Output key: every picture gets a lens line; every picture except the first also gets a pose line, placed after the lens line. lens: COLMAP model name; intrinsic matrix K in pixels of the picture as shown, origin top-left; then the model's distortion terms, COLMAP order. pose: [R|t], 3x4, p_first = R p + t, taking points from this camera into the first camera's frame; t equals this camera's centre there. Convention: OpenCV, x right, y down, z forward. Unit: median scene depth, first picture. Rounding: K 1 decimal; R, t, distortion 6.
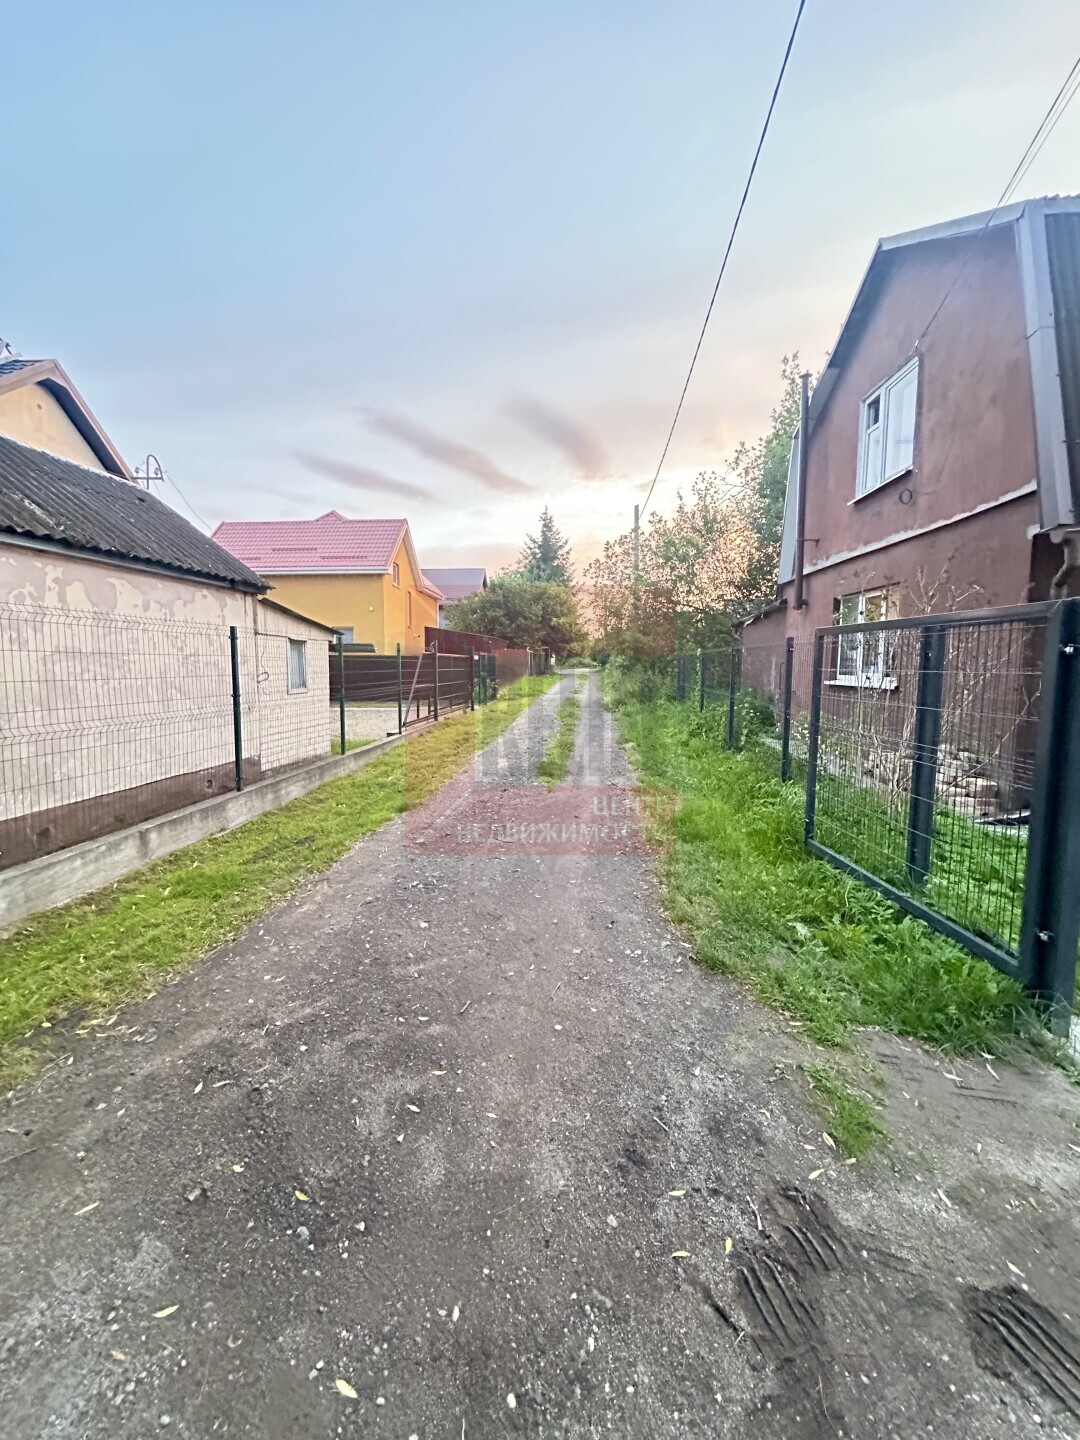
lens RADIAL K [[582.6, 0, 541.6], [0, 582.6, 718.1], [0, 0, 1]] dist [-0.002379, 0.000978]
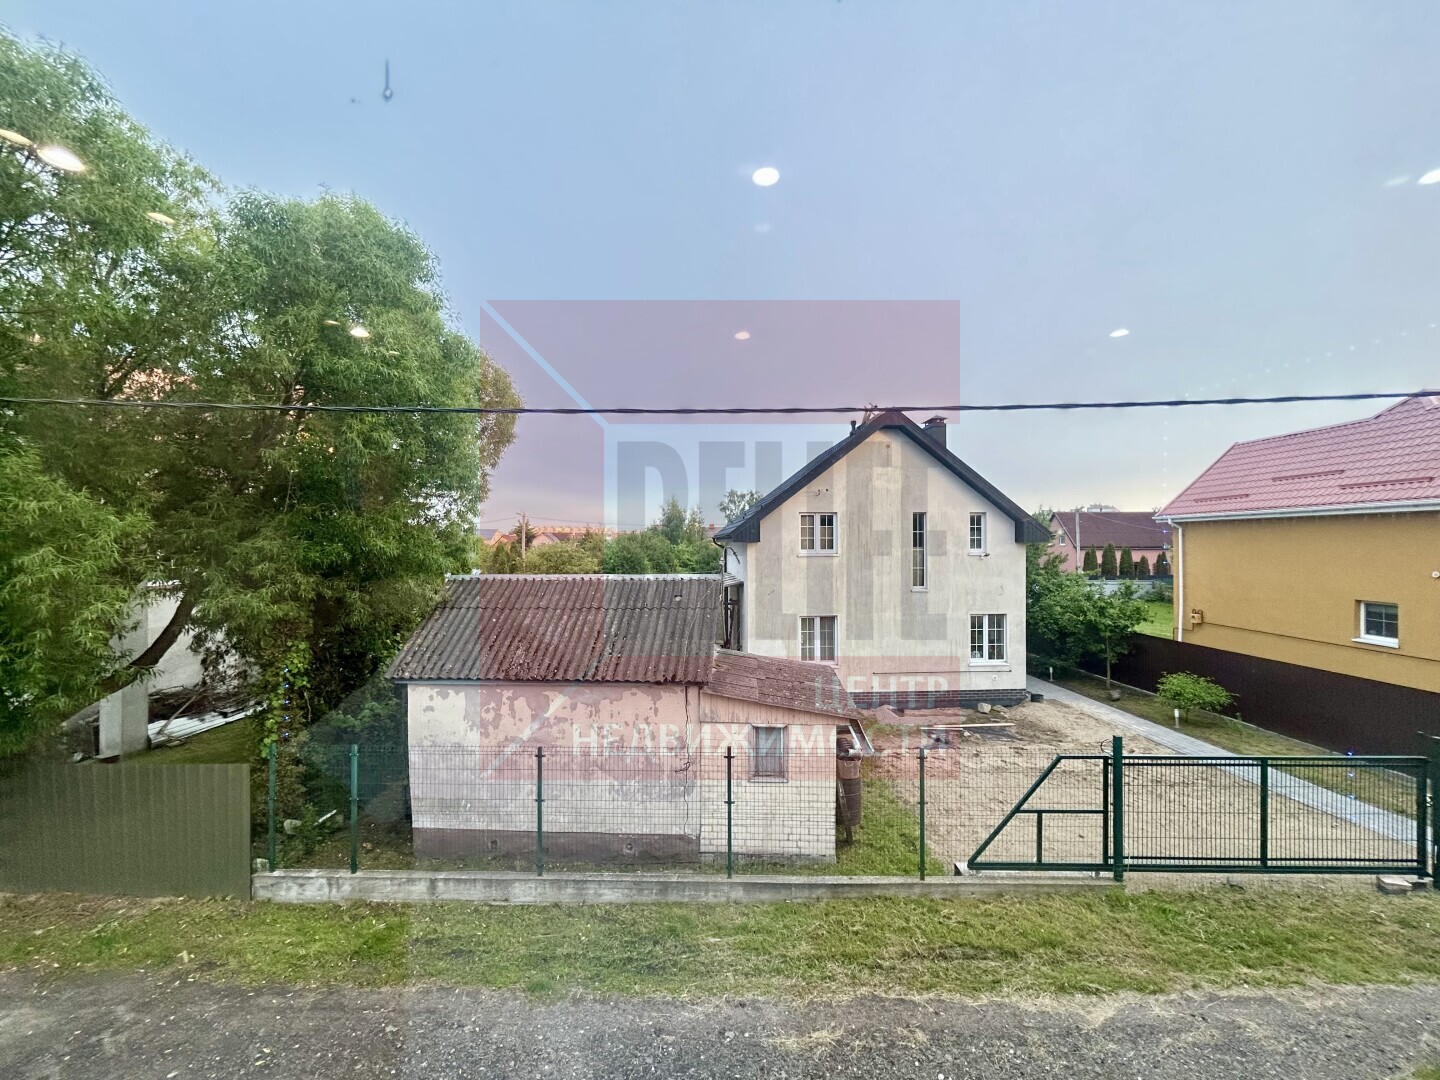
lens RADIAL K [[582.6, 0, 715.7], [0, 582.6, 541.2], [0, 0, 1]] dist [-0.002379, 0.000978]
pose [[0.058337, -0.005489, -0.998282, 0.901190], [-0.082609, 0.996529, -0.010307, -0.720511], [0.994873, 0.083069, 0.057681, 1.451283]]
